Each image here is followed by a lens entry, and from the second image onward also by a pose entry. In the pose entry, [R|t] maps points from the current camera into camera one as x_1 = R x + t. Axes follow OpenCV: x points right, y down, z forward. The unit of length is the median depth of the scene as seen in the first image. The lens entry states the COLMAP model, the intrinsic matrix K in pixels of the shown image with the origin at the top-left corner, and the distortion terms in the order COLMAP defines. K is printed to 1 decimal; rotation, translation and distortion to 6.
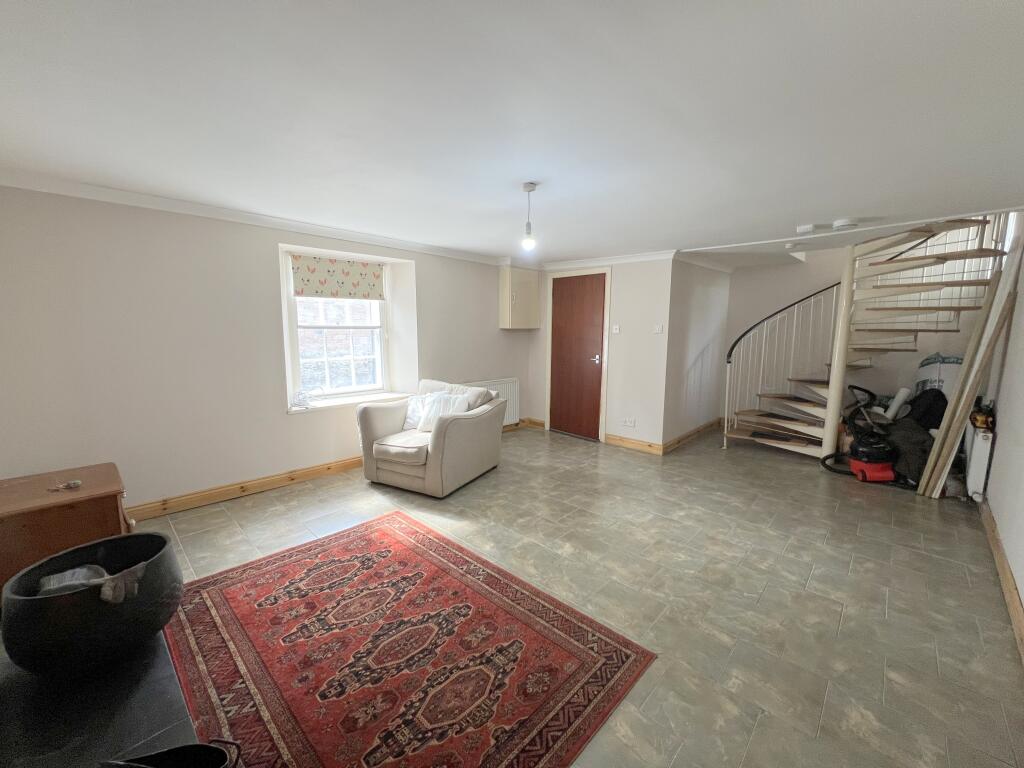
lens RADIAL K [[409.3, 0, 511.0], [0, 409.3, 383.3], [0, 0, 1]] dist [-0.003009, -0.000041]
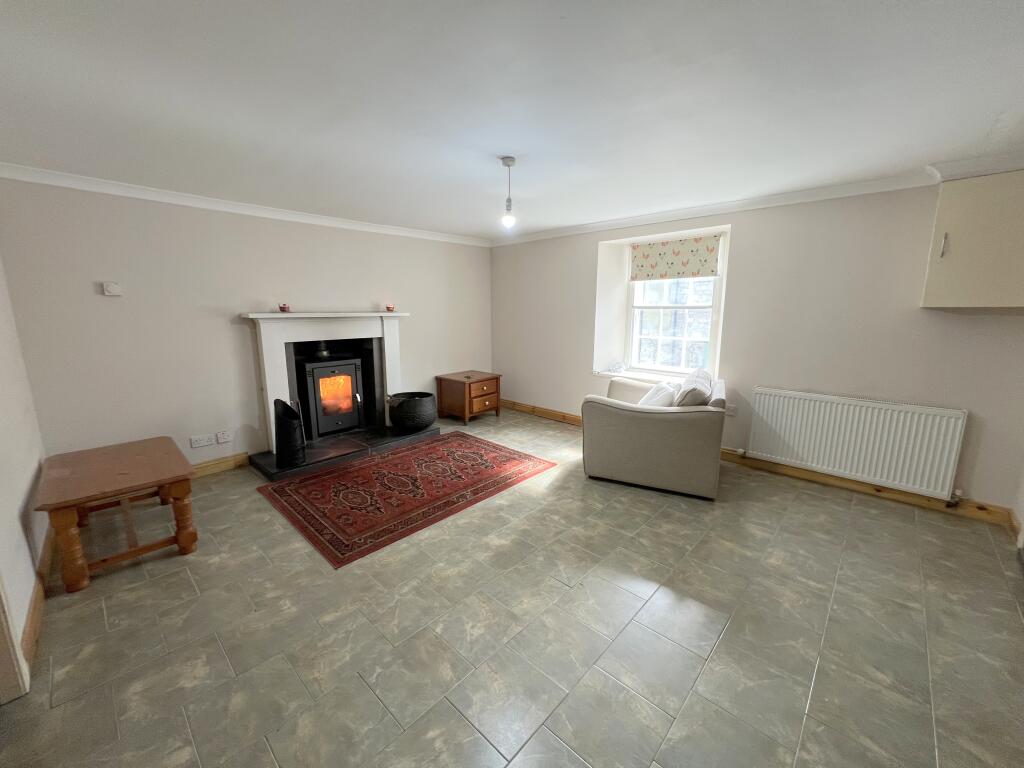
lens RADIAL K [[409.3, 0, 510.7], [0, 409.3, 385.0], [0, 0, 1]] dist [-0.003009, -0.000041]
pose [[0.006523, 0.179222, -0.983787, 0.996871], [-0.132341, 0.975309, 0.176800, -0.119384], [0.991183, 0.129042, 0.030081, 0.946770]]
